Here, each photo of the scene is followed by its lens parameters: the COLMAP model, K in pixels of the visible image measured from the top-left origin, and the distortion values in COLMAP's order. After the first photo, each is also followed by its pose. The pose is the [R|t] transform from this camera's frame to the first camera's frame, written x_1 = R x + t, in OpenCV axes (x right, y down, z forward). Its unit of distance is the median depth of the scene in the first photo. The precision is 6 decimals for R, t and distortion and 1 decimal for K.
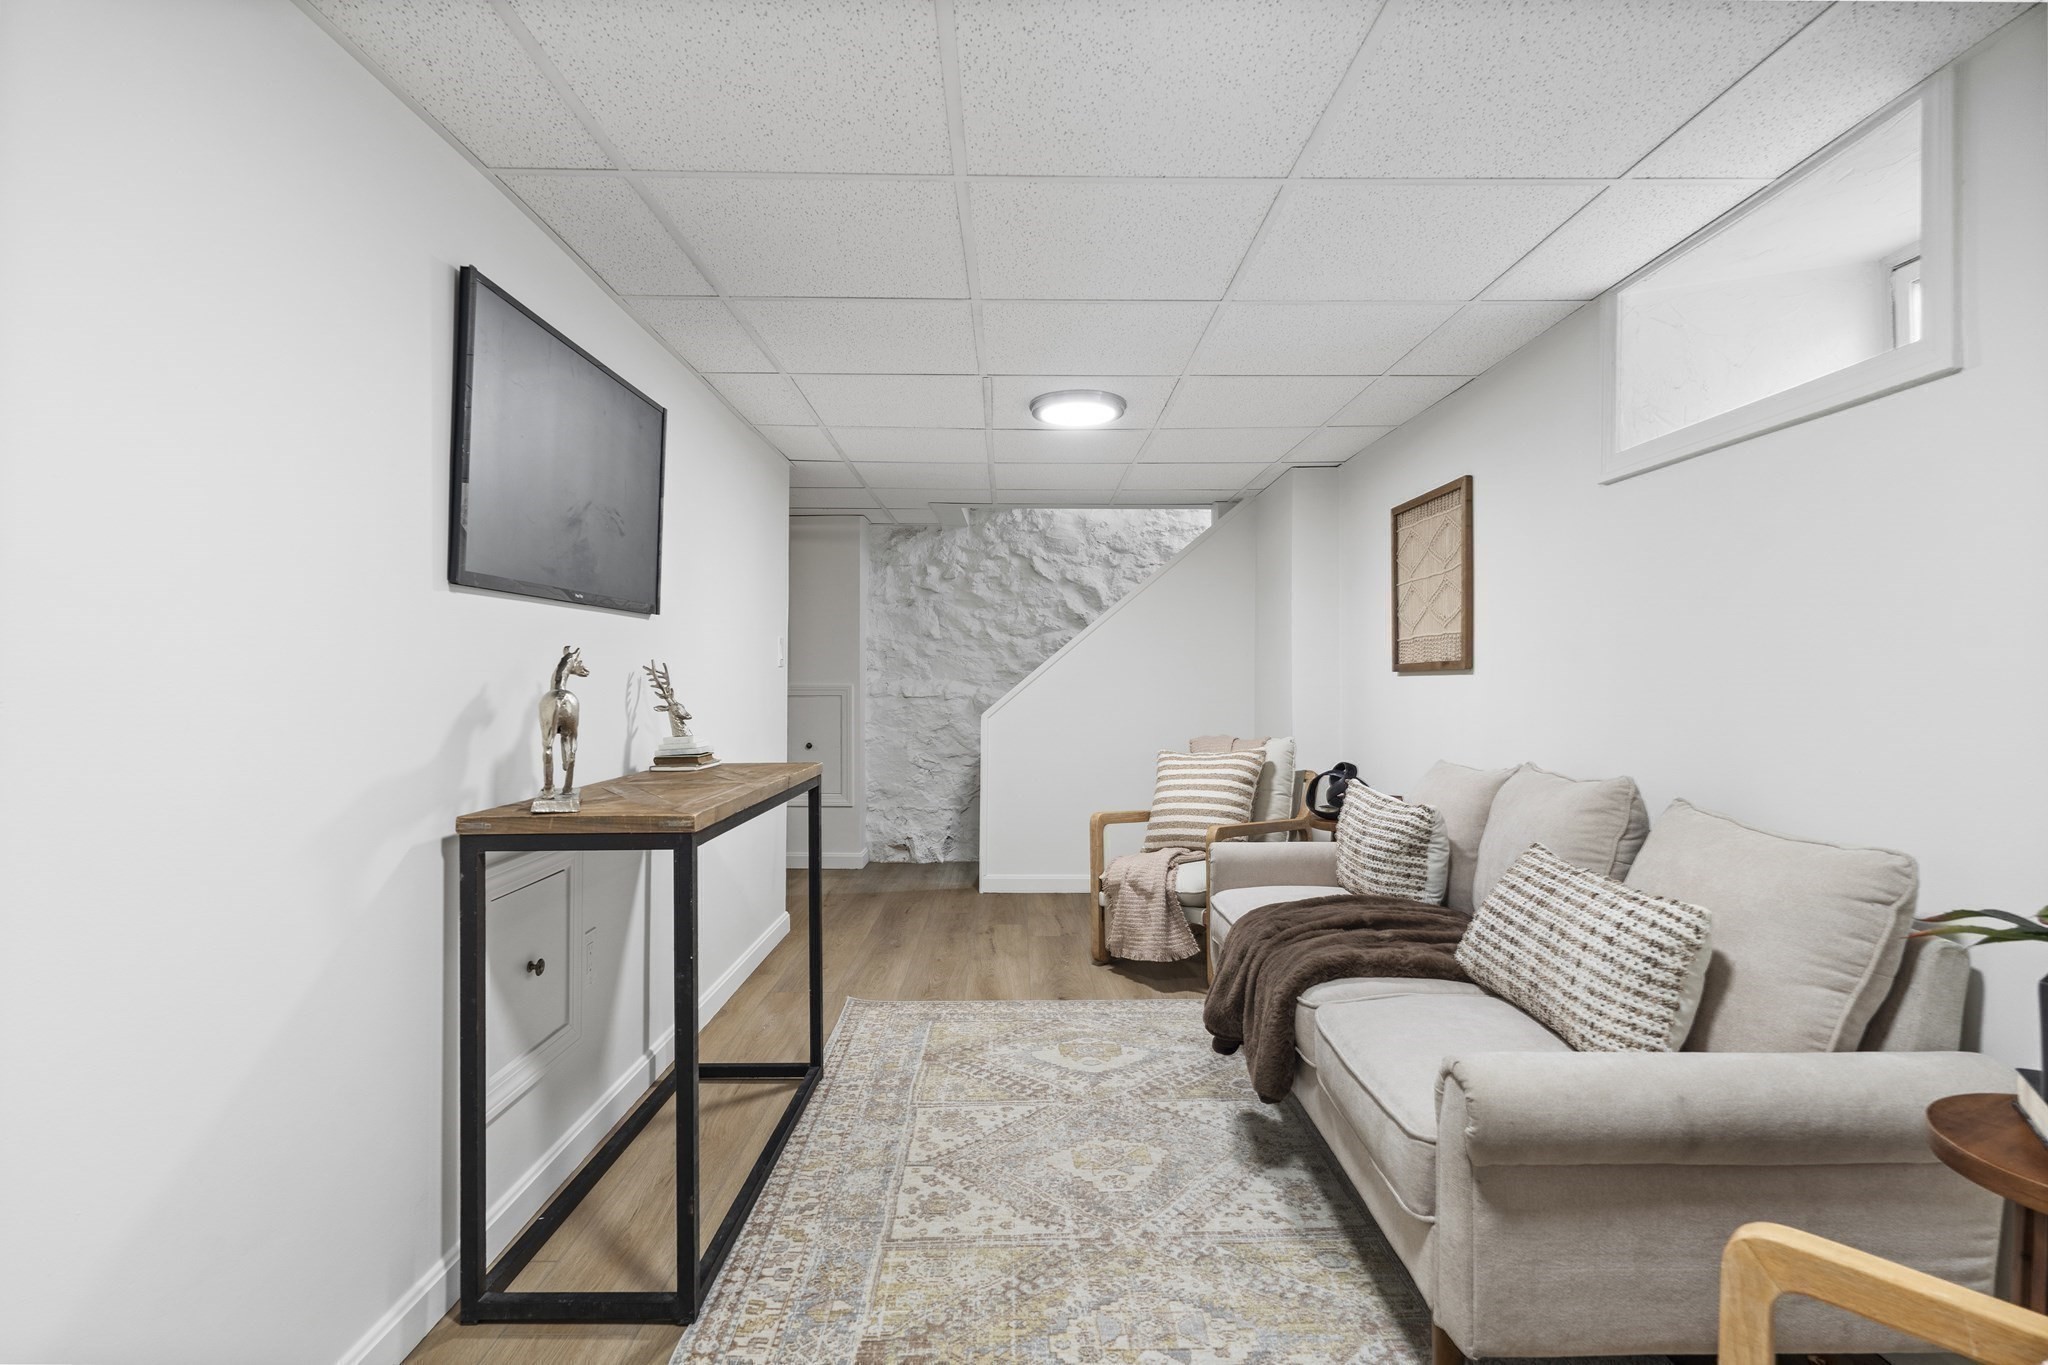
lens RADIAL K [[1015.7, 0, 1028.8], [0, 1015.7, 665.9], [0, 0, 1]] dist [-0.001076, -0.001480]
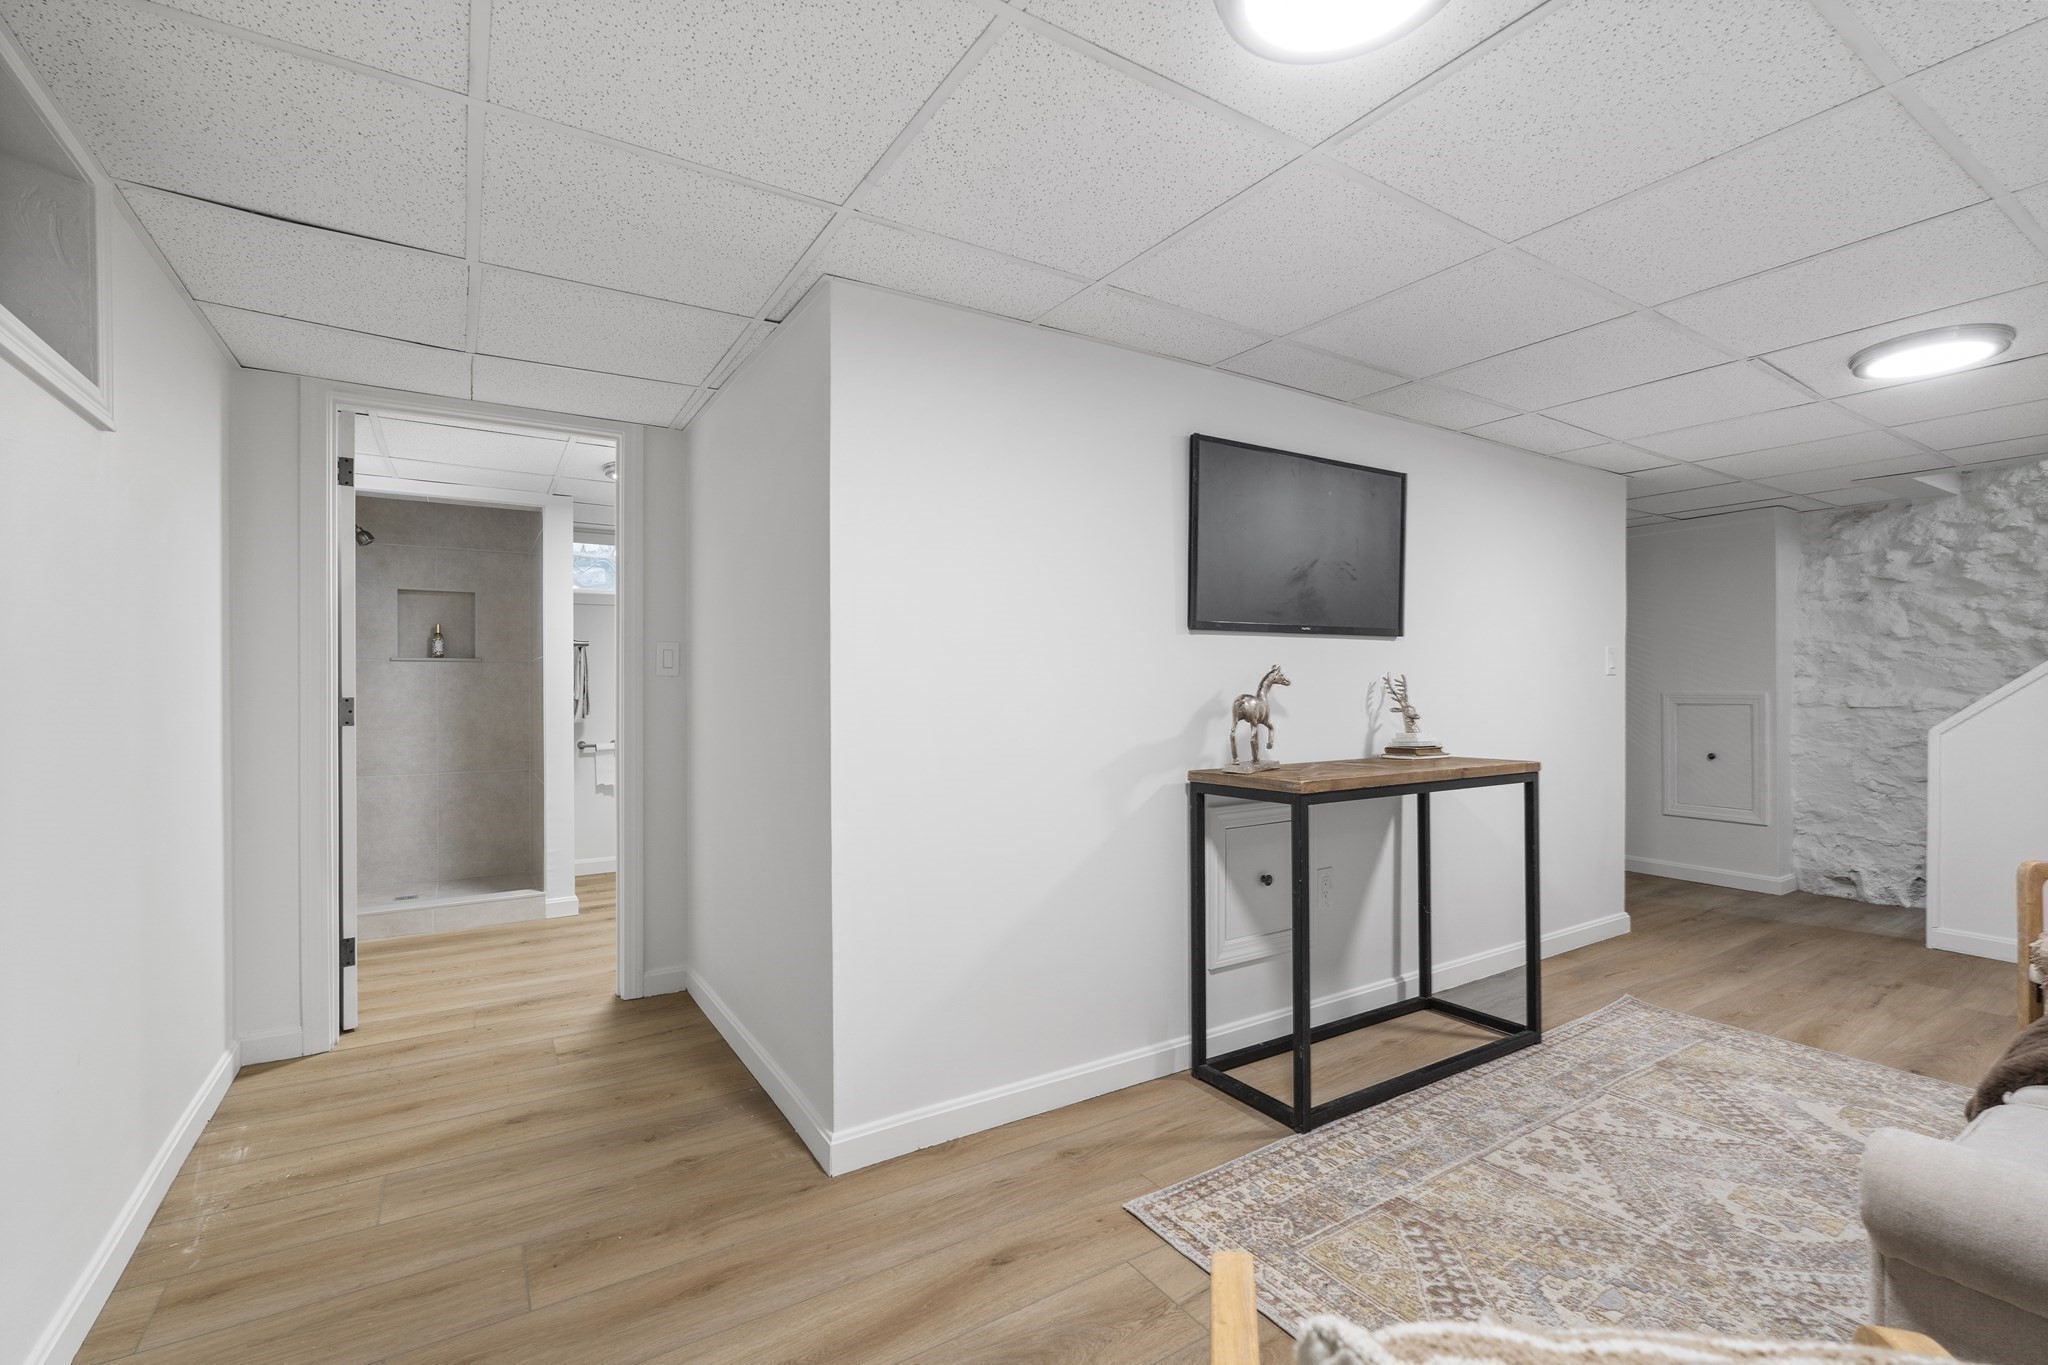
lens RADIAL K [[906.5, 0, 1013.9], [0, 906.5, 691.8], [0, 0, 1]] dist [-0.007872, 0.001912]
pose [[0.518509, 0.001883, -0.855070, 0.350614], [0.013020, 0.999864, 0.010097, 0.001004], [0.854973, -0.016369, 0.518414, -0.004206]]
